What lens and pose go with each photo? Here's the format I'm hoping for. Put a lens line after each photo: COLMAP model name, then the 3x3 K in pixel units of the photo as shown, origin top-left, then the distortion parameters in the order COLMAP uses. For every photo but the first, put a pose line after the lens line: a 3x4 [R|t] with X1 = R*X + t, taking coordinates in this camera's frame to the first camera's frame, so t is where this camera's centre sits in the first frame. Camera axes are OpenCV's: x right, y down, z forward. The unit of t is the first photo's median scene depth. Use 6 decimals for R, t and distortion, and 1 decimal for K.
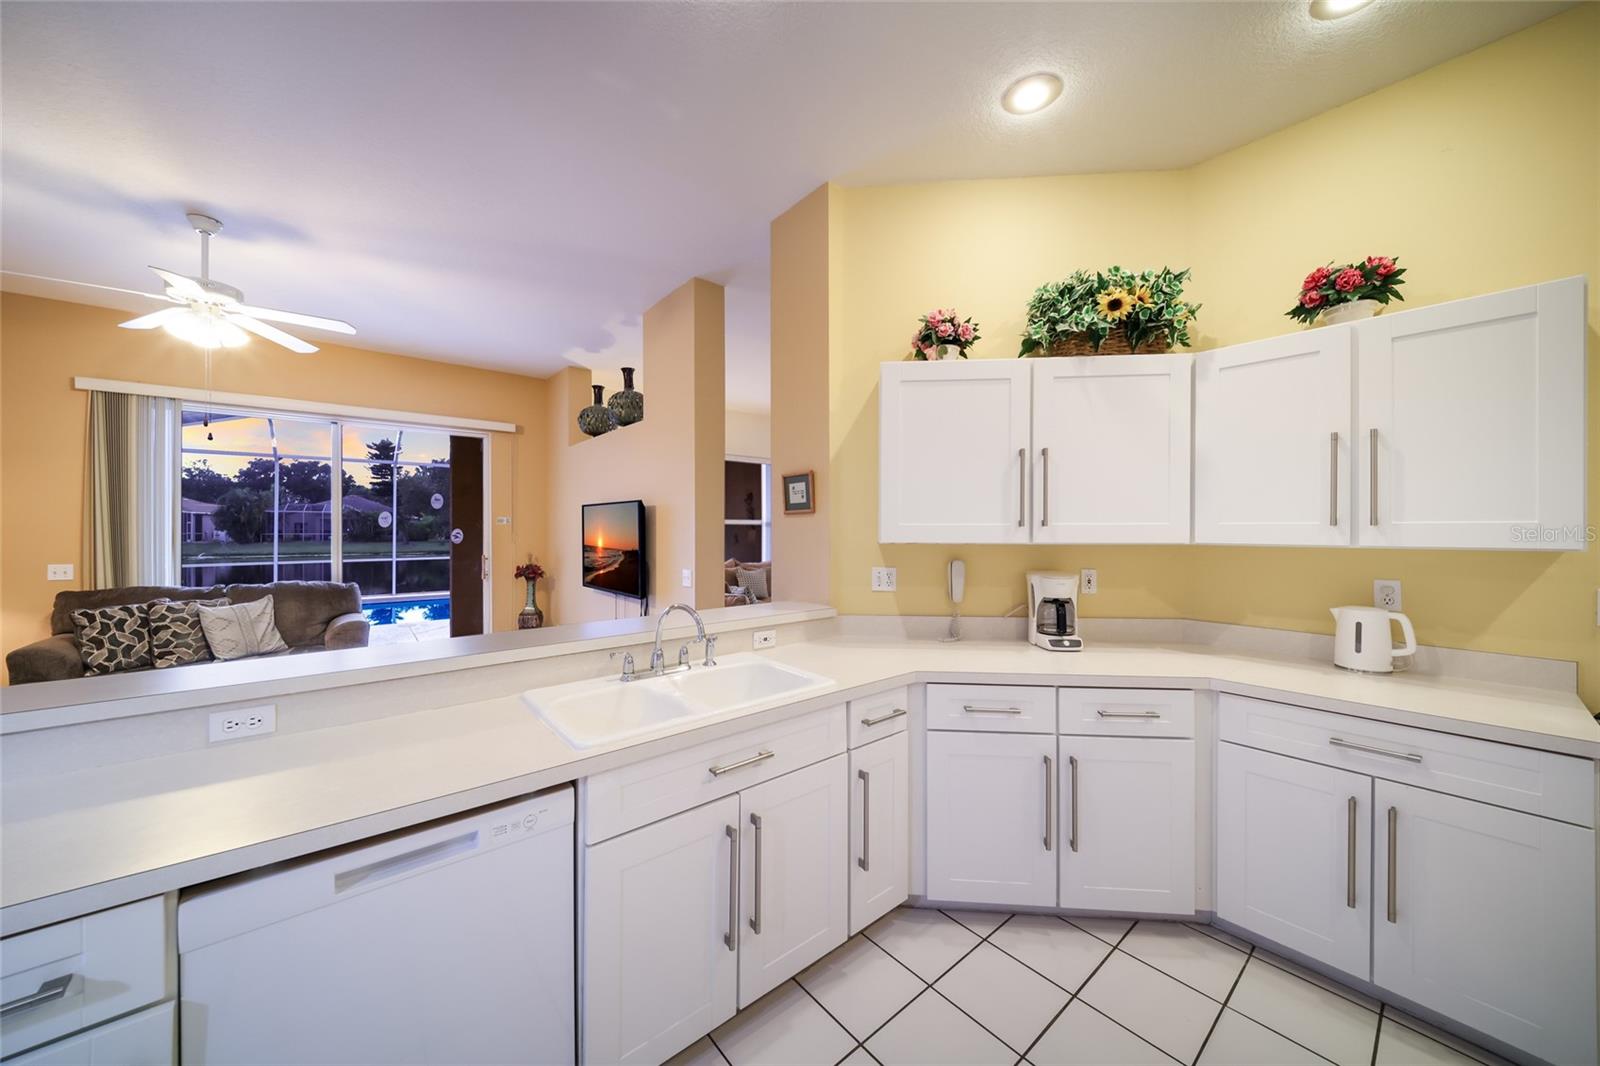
lens RADIAL K [[550.4, 0, 800.4], [0, 550.4, 530.8], [0, 0, 1]] dist [-0.001019, -0.000327]
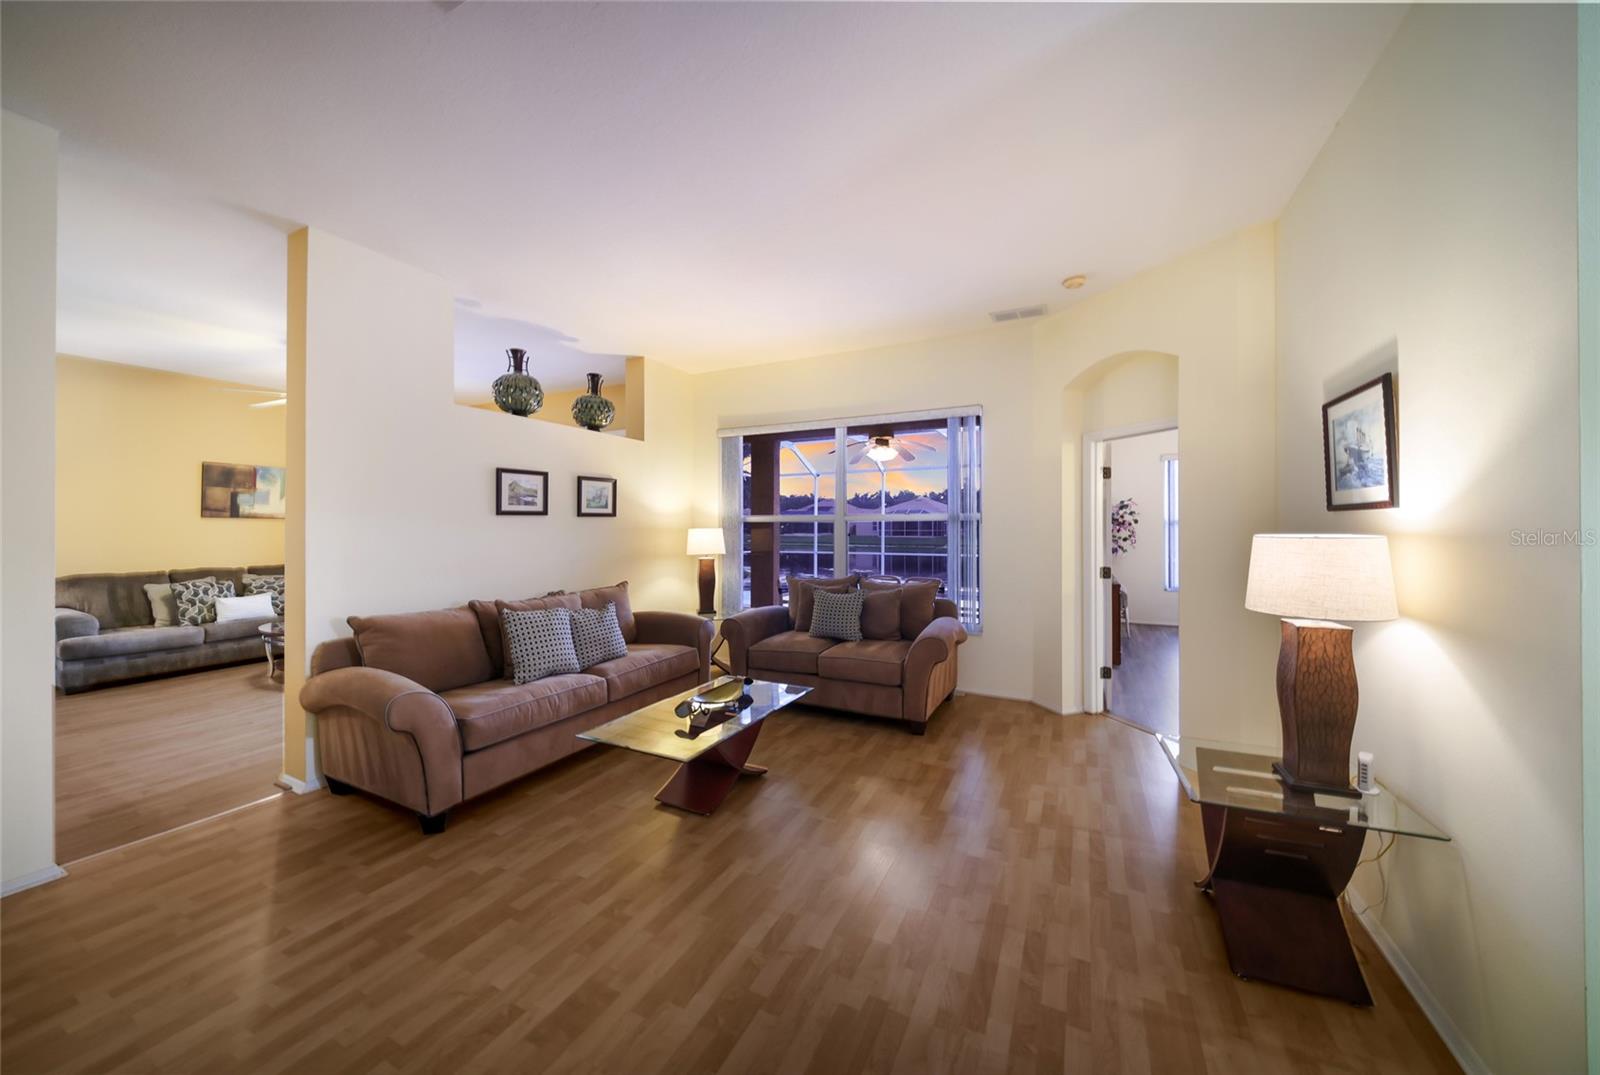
lens RADIAL K [[560.4, 0, 805.3], [0, 560.4, 522.5], [0, 0, 1]] dist [-0.010041, -0.000353]
pose [[0.420977, -0.008439, -0.907032, 0.759042], [-0.003374, 0.999935, -0.010870, -0.003301], [0.907065, 0.007636, 0.420921, 1.113106]]
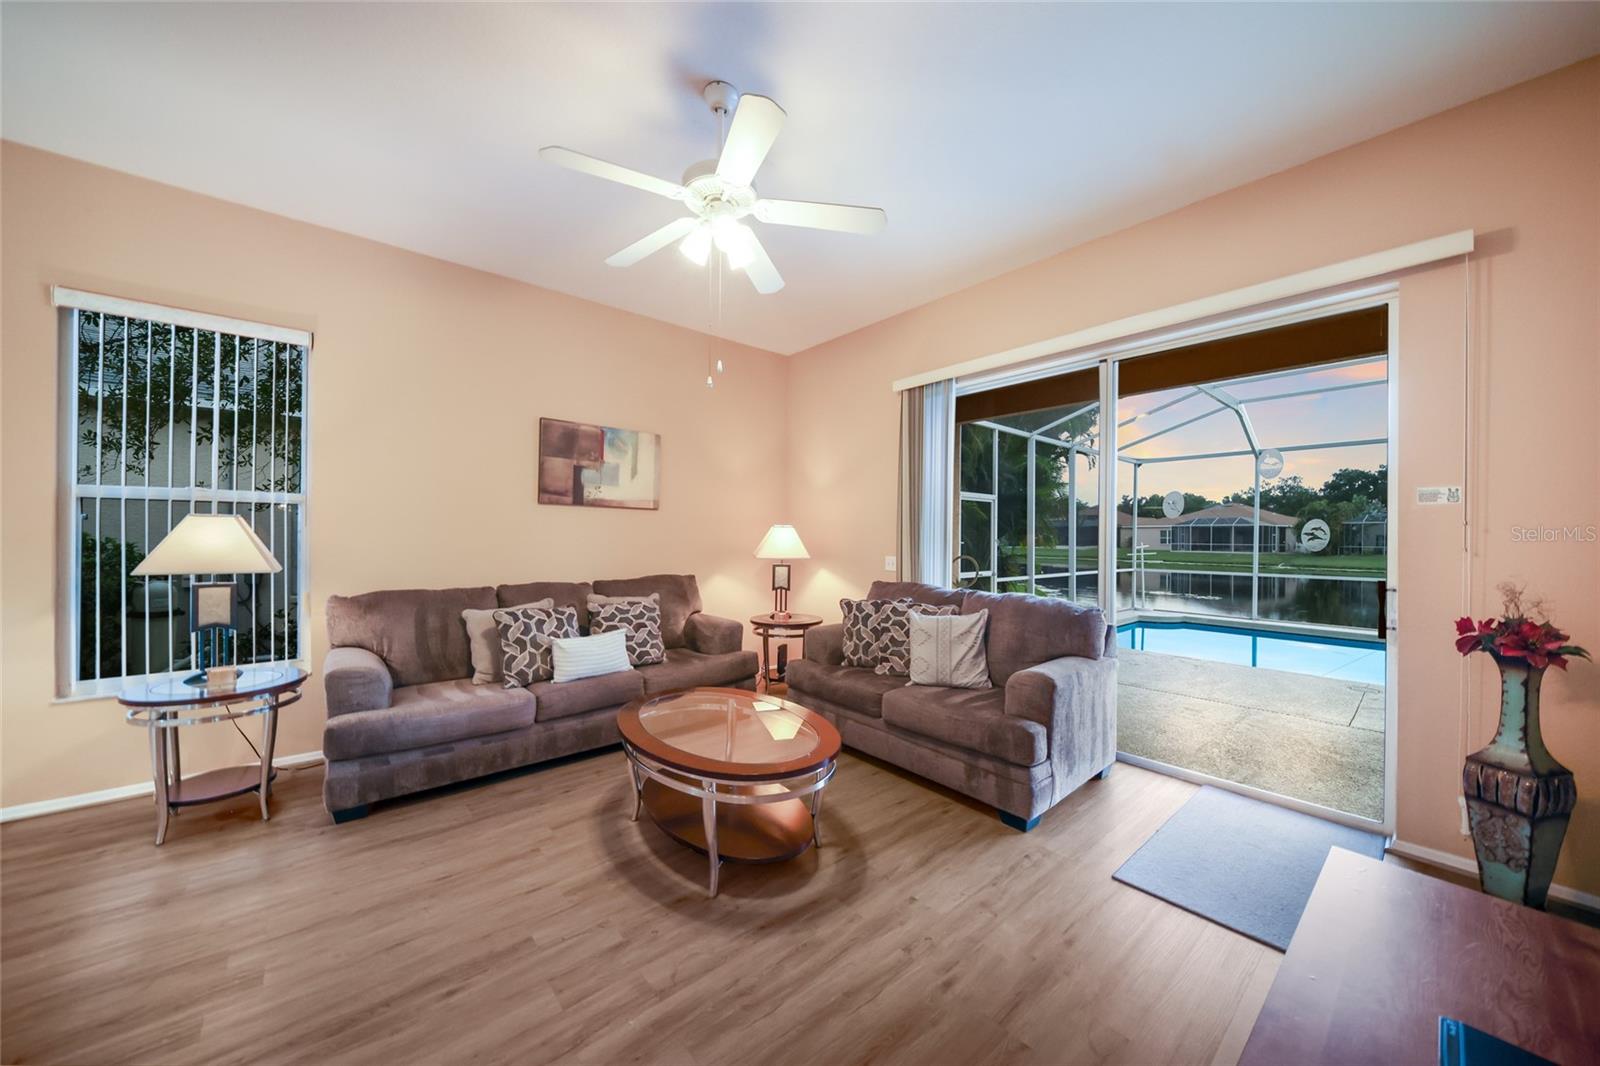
lens RADIAL K [[564.6, 0, 804.2], [0, 564.6, 528.8], [0, 0, 1]] dist [0.000035, -0.000173]
pose [[0.022946, -0.013425, -0.999647, -0.206284], [-0.013718, 0.999811, -0.013742, 0.022159], [0.999643, 0.014028, 0.022758, 0.736255]]
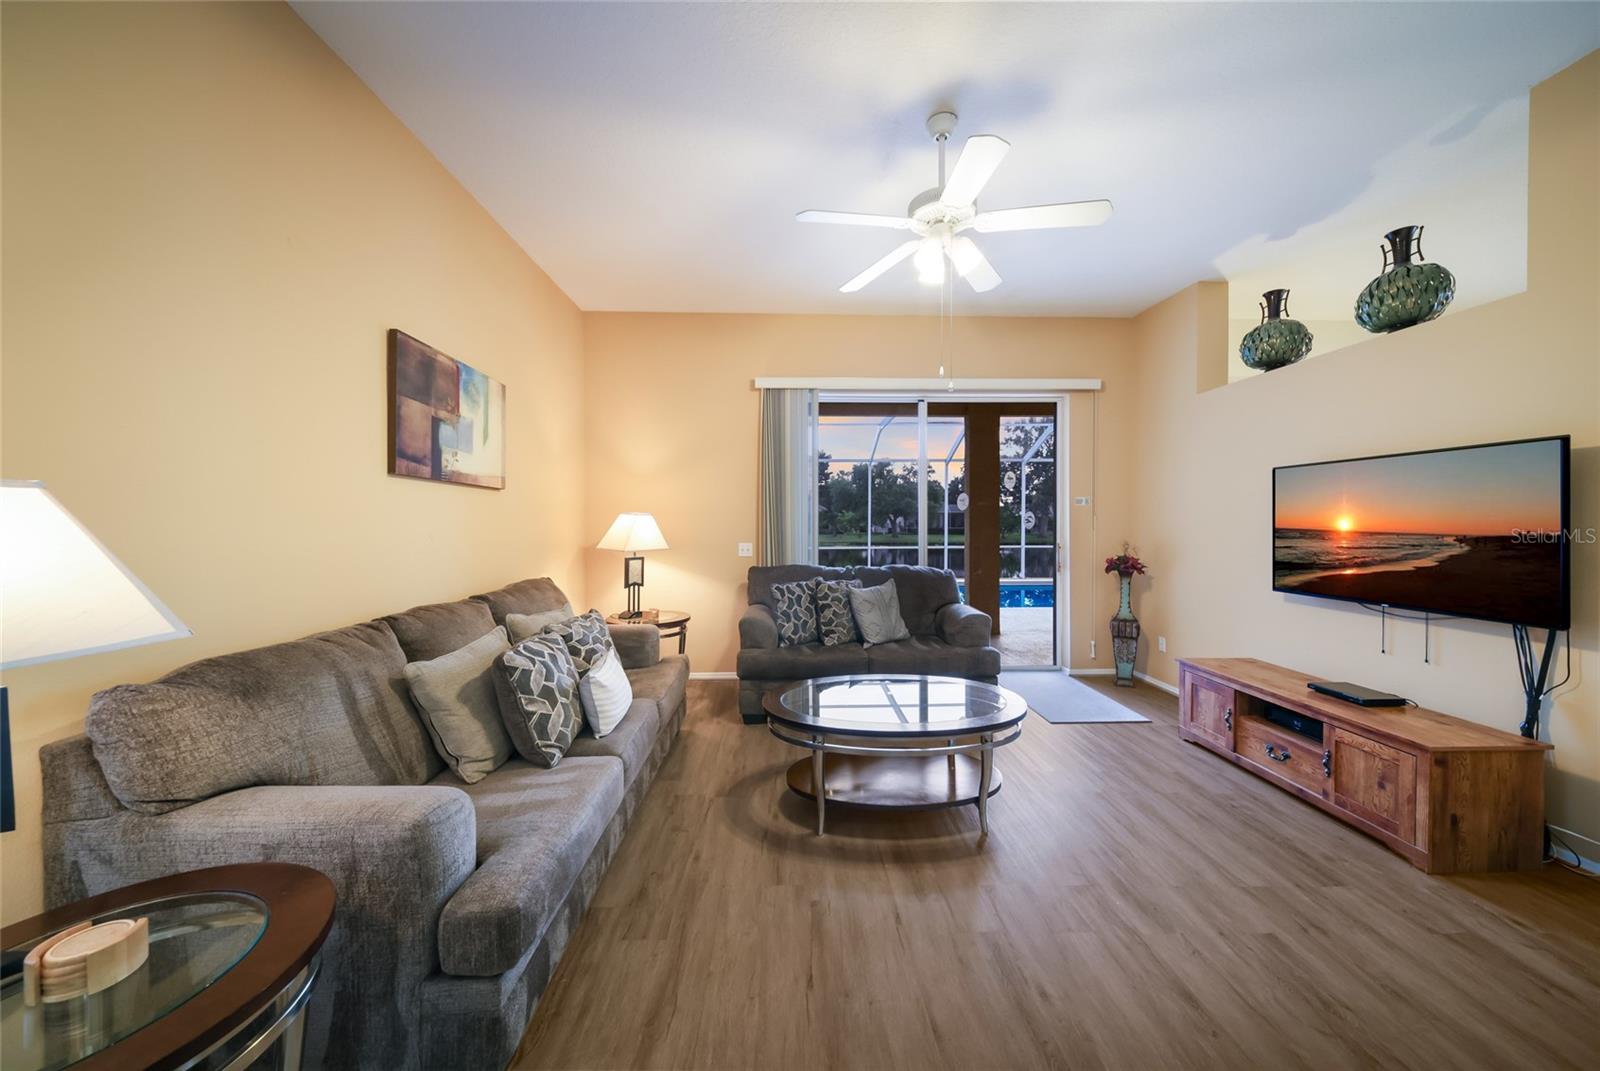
lens RADIAL K [[548.6, 0, 817.2], [0, 548.6, 531.6], [0, 0, 1]] dist [-0.000531, -0.000087]
pose [[0.796906, 0.004596, -0.604086, -0.489076], [0.001626, 0.999951, 0.009752, 0.024390], [0.604102, -0.008754, 0.796859, 0.155814]]
